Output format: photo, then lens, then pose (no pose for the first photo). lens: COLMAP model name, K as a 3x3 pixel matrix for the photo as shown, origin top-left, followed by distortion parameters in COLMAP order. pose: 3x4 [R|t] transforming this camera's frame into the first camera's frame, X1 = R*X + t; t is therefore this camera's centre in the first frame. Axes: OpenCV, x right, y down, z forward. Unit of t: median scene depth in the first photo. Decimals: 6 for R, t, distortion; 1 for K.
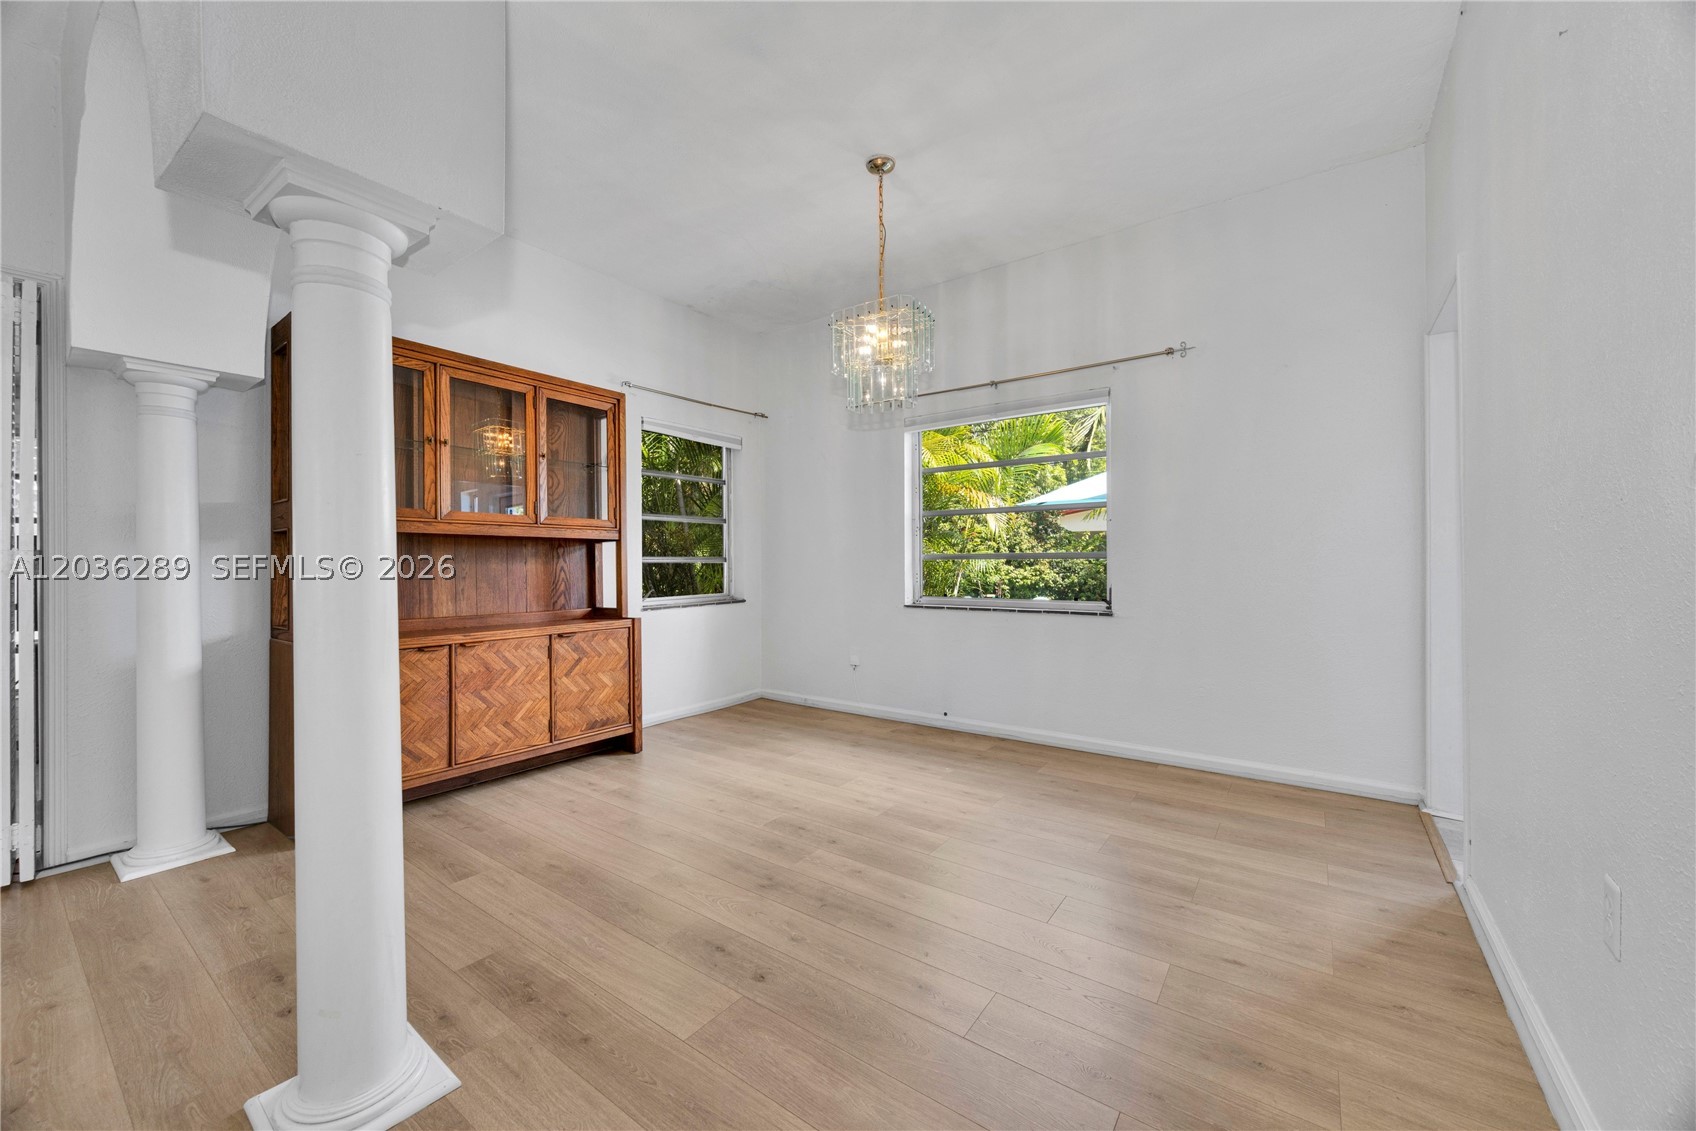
lens RADIAL K [[640.6, 0, 849.9], [0, 640.6, 564.9], [0, 0, 1]] dist [-0.000533, -0.000154]
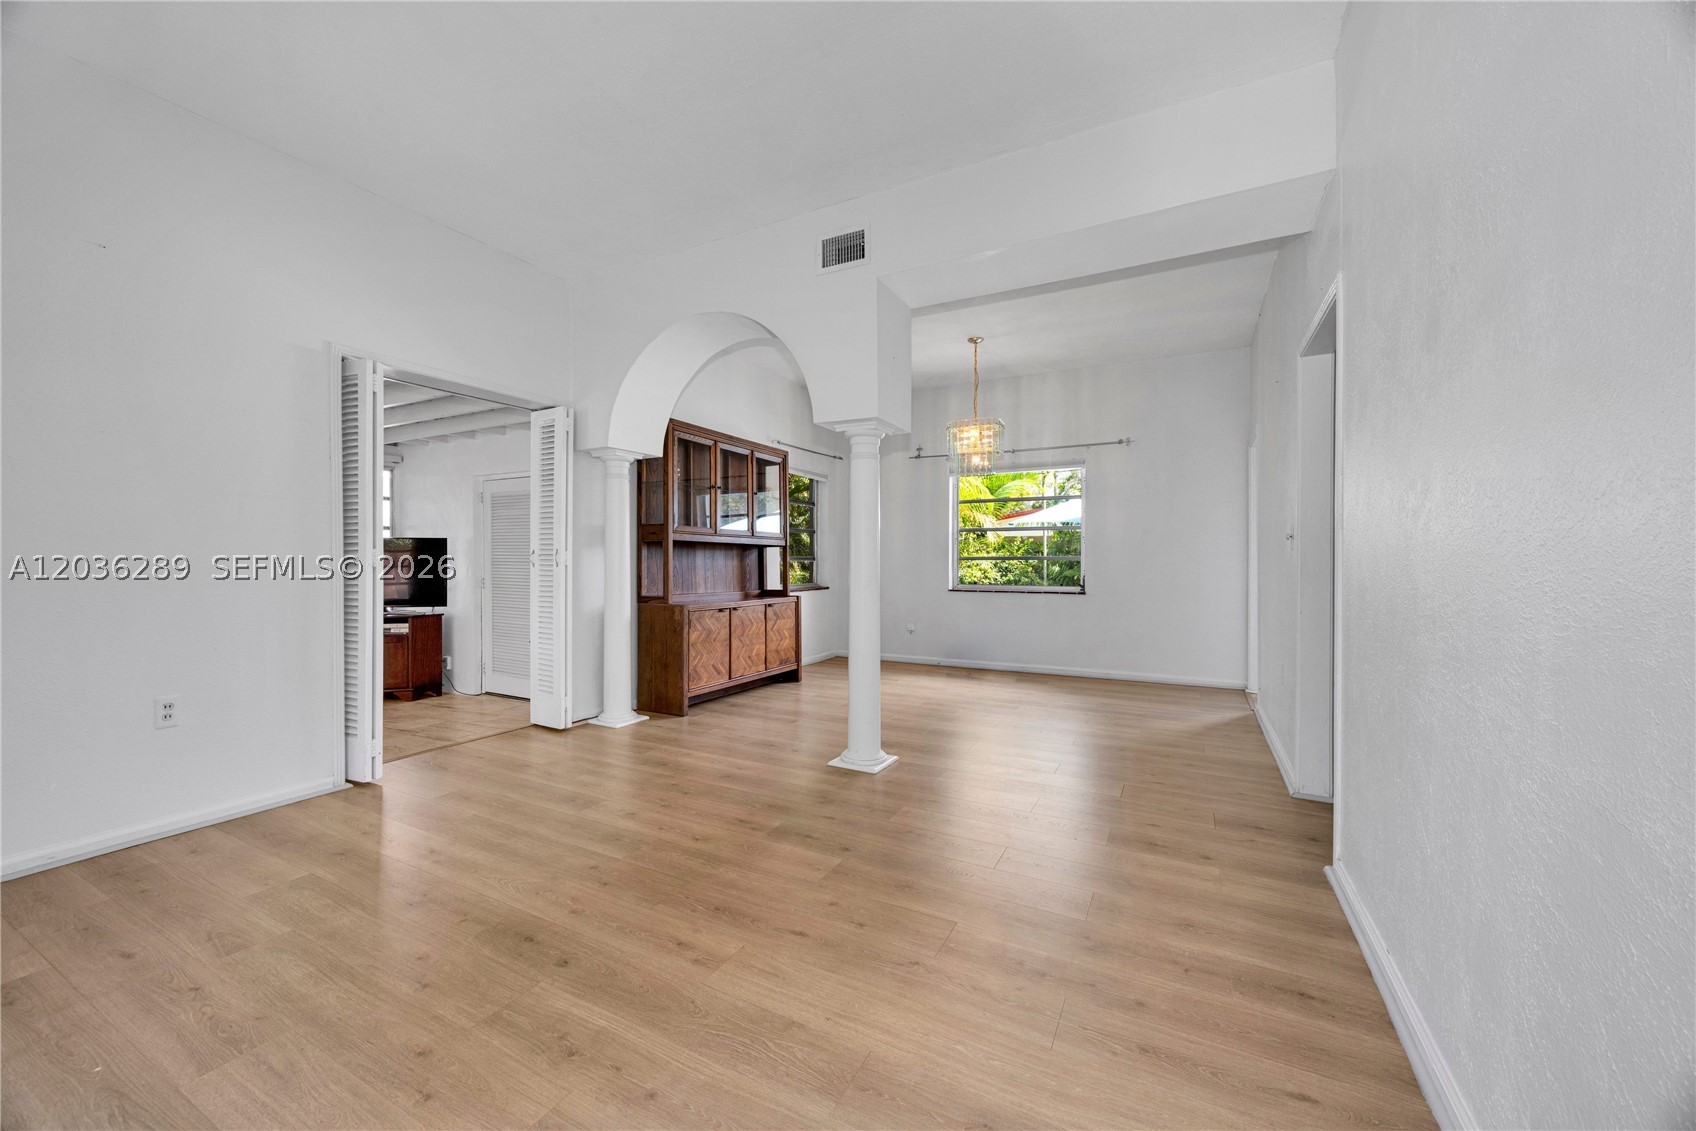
lens RADIAL K [[640.6, 0, 849.9], [0, 640.6, 564.9], [0, 0, 1]] dist [-0.000533, -0.000154]
pose [[0.990608, 0.005807, 0.136607, -0.462419], [-0.005719, 0.999983, -0.001031, 0.008662], [-0.136611, 0.000241, 0.990625, -0.621263]]
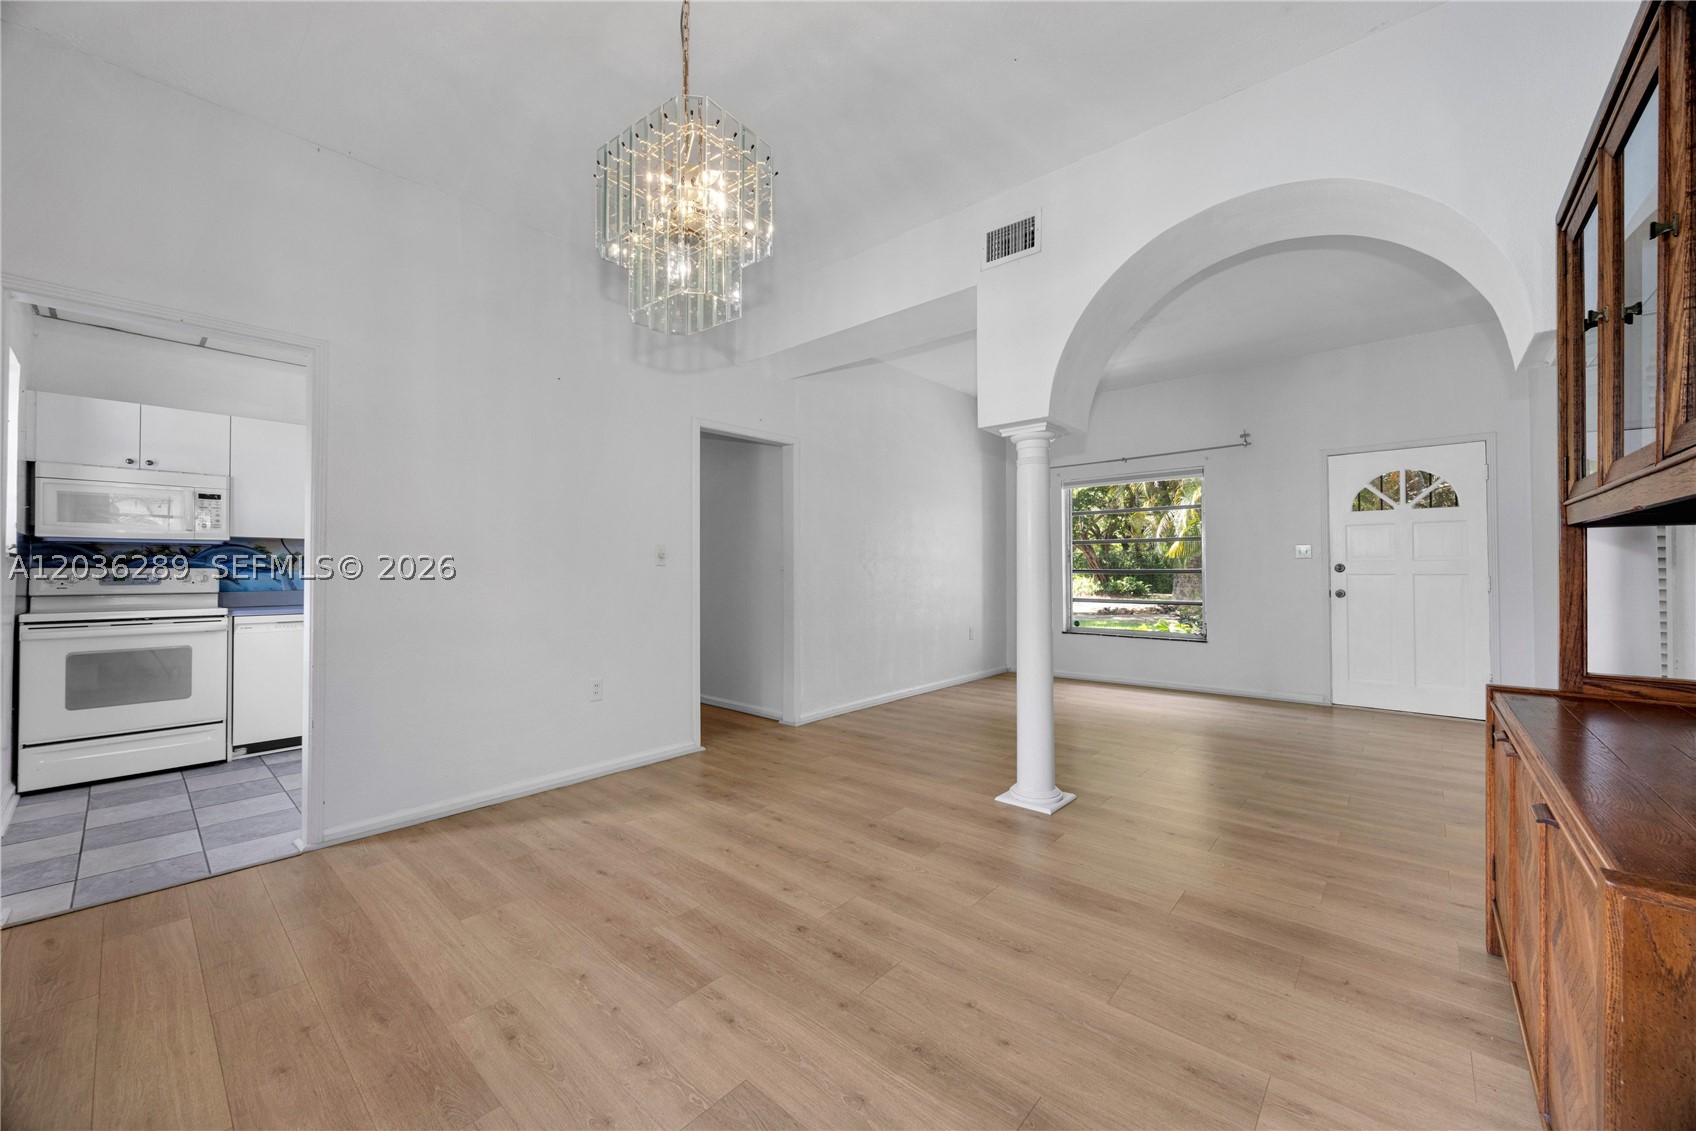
lens RADIAL K [[640.6, 0, 849.9], [0, 640.6, 564.9], [0, 0, 1]] dist [-0.000533, -0.000154]
pose [[-0.994845, 0.012202, 0.100668, -0.129401], [0.012026, 0.999925, -0.002351, -0.016060], [-0.100689, -0.001129, -0.994917, 1.330113]]
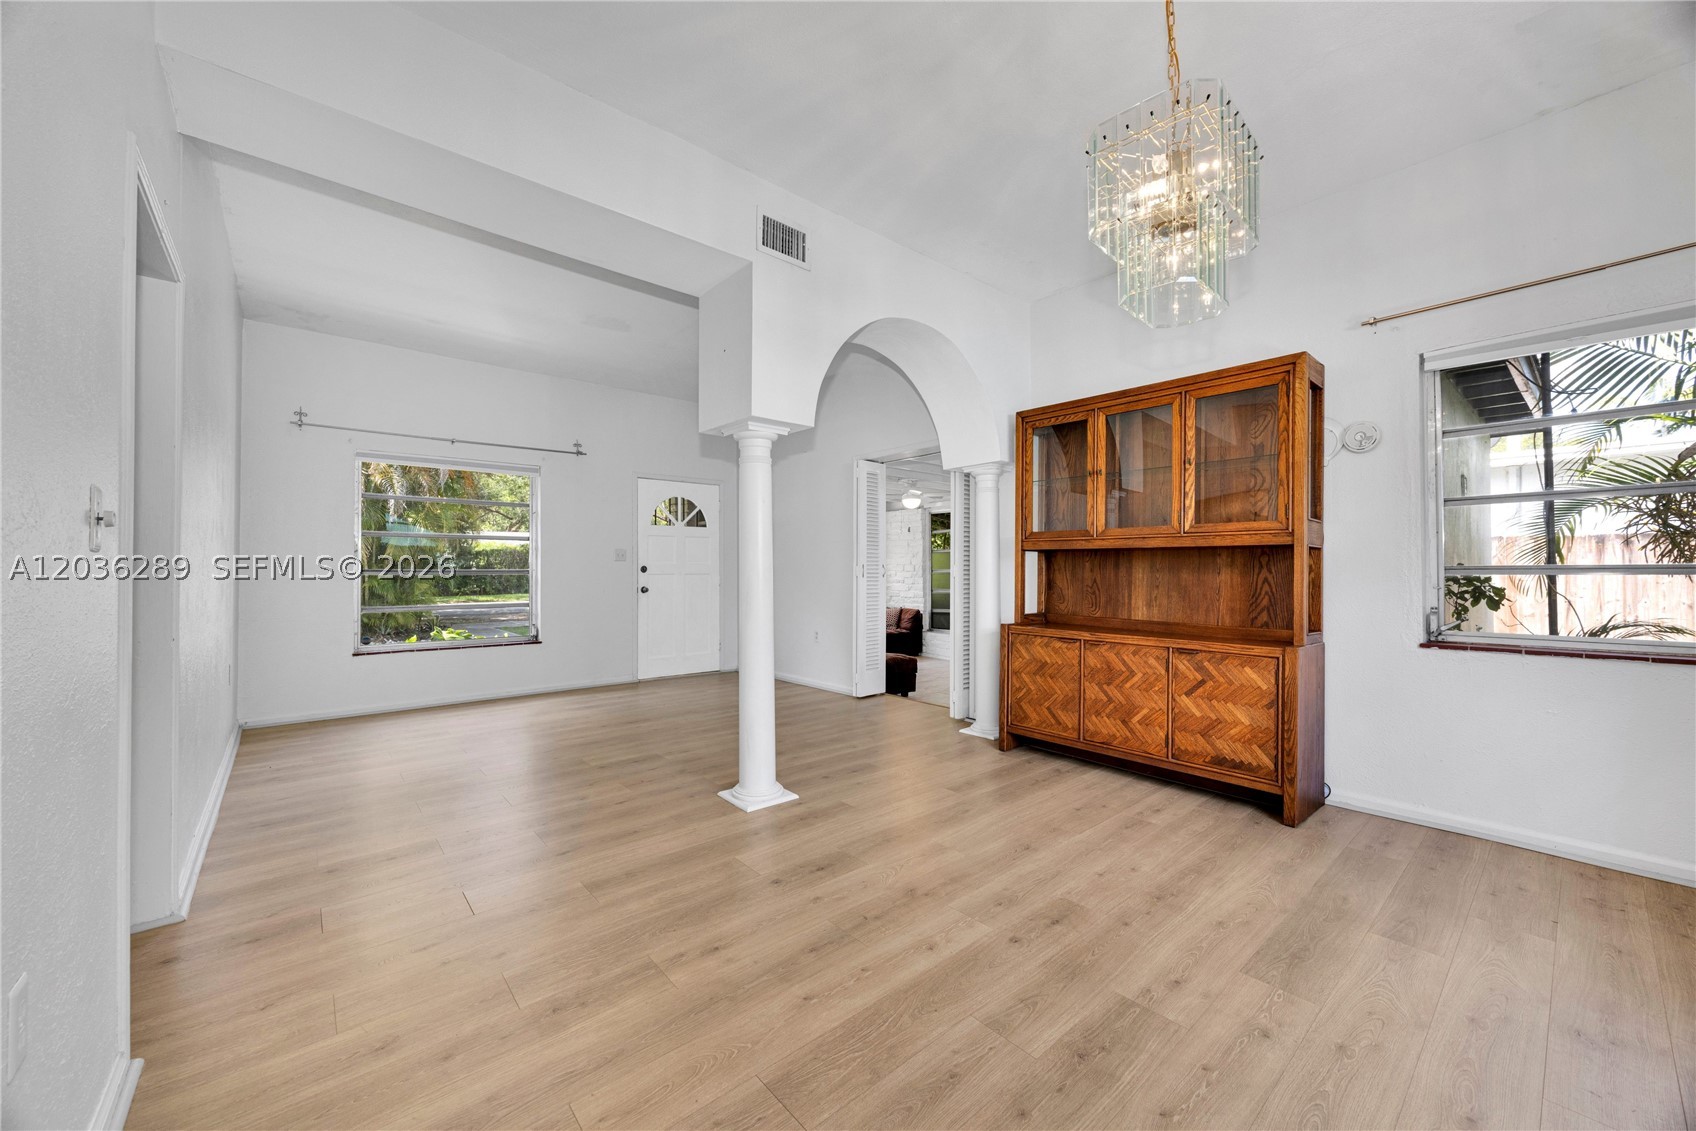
lens RADIAL K [[640.6, 0, 849.9], [0, 640.6, 564.9], [0, 0, 1]] dist [-0.000533, -0.000154]
pose [[-0.231516, -0.001072, -0.972830, 0.570195], [-0.004857, 0.999988, 0.000054, -0.013684], [0.972819, 0.004737, -0.231519, 0.728961]]
